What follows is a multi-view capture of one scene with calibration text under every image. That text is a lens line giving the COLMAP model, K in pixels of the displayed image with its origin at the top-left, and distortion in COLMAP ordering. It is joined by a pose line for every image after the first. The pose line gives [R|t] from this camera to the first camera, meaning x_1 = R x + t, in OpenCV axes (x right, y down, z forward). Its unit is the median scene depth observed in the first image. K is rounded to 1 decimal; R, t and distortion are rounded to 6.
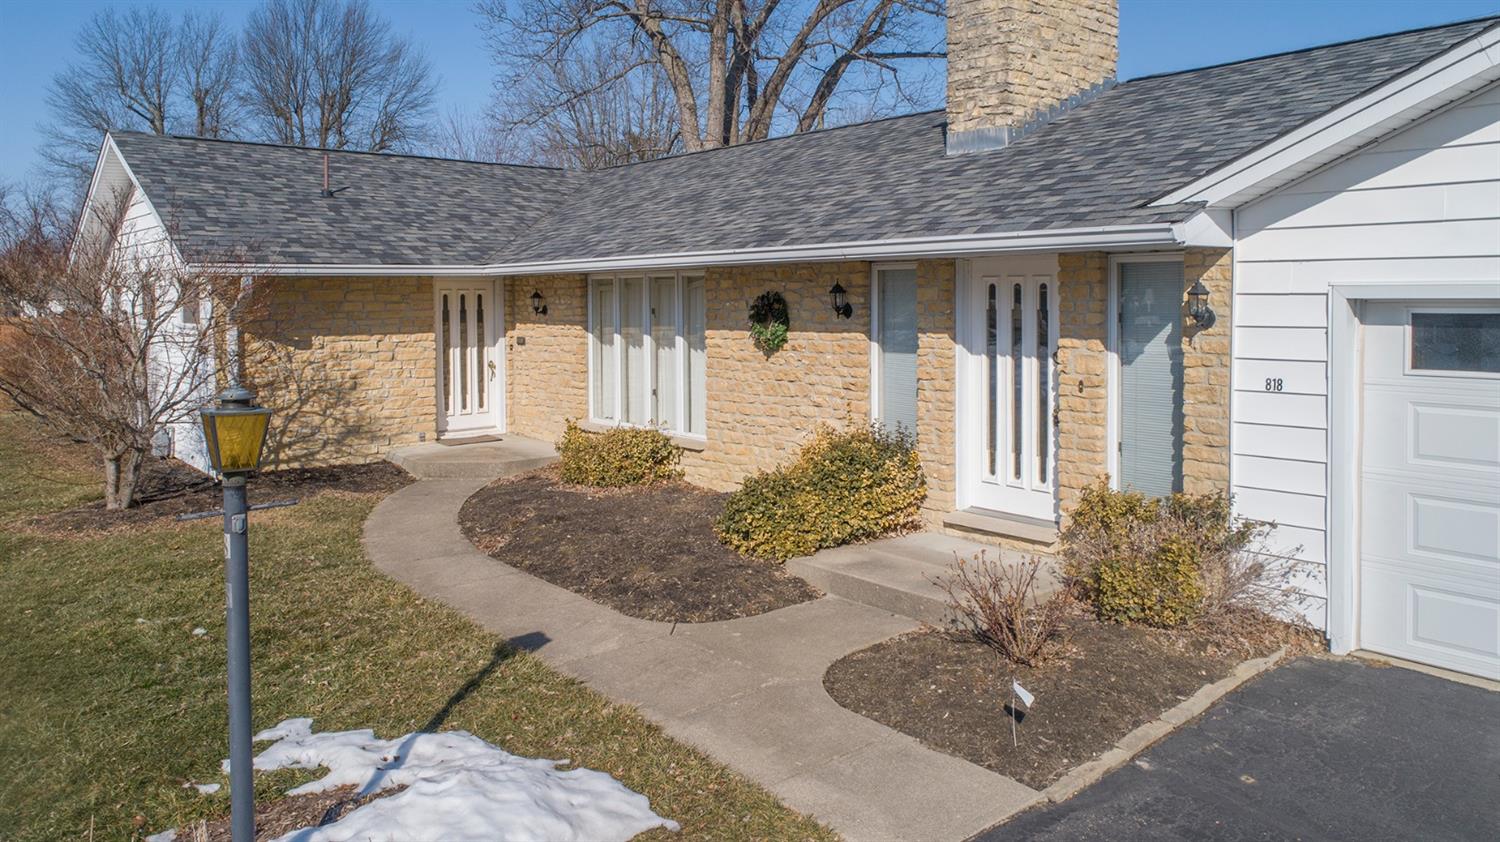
lens RADIAL K [[1032.1, 0, 781.1], [0, 1032.1, 418.7], [0, 0, 1]] dist [-0.005722, -0.006742]
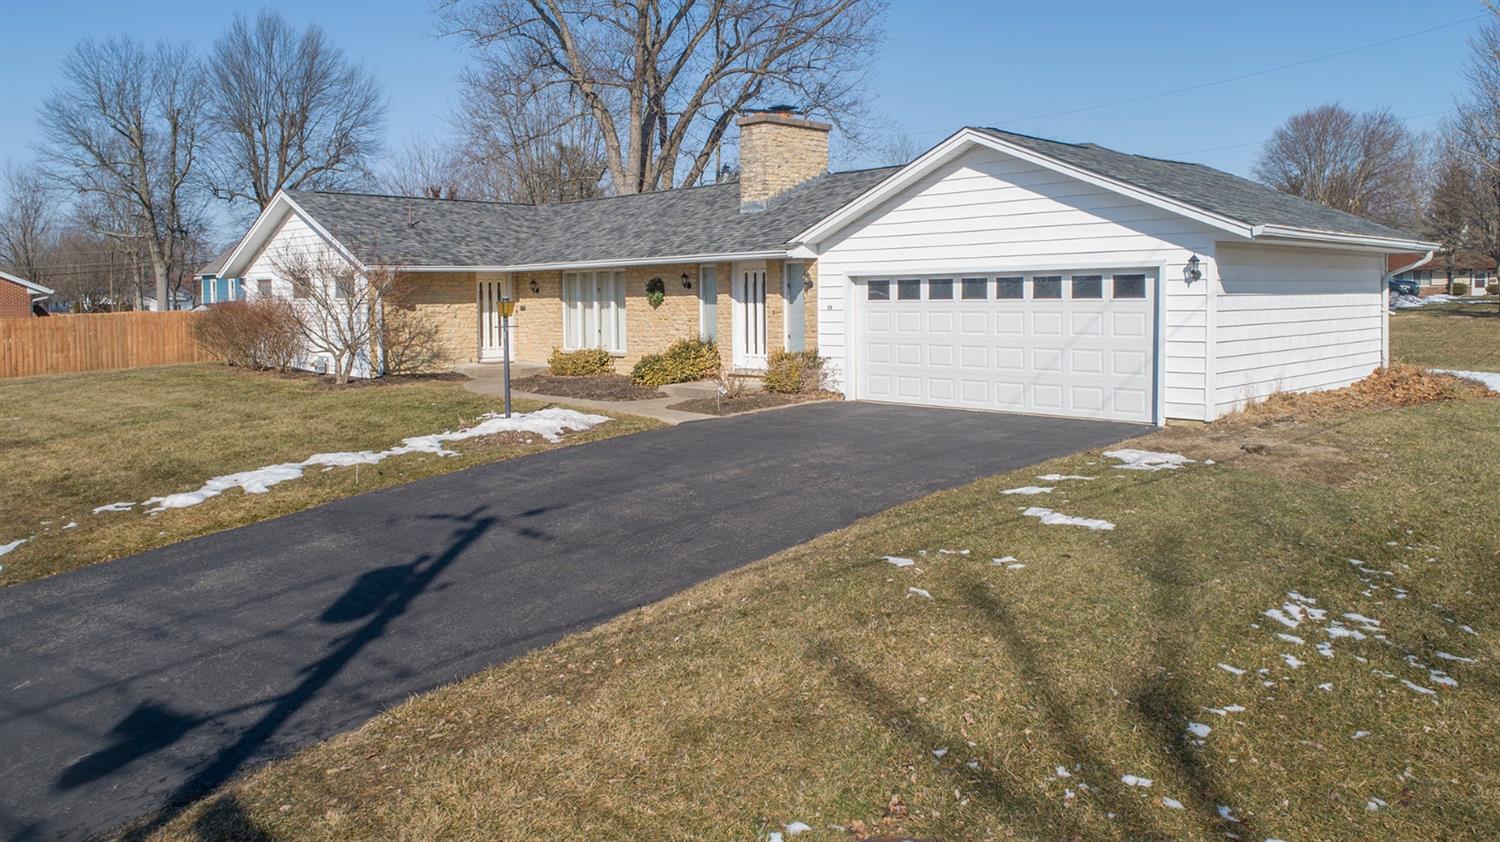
lens RADIAL K [[1083.2, 0, 750.0], [0, 1083.2, 421.0], [0, 0, 1]] dist [-0.005328, -0.056562]
pose [[0.999355, -0.009121, 0.034725, 0.082128], [0.009270, 0.999948, -0.004144, 0.145497], [-0.034685, 0.004463, 0.999388, -0.981447]]
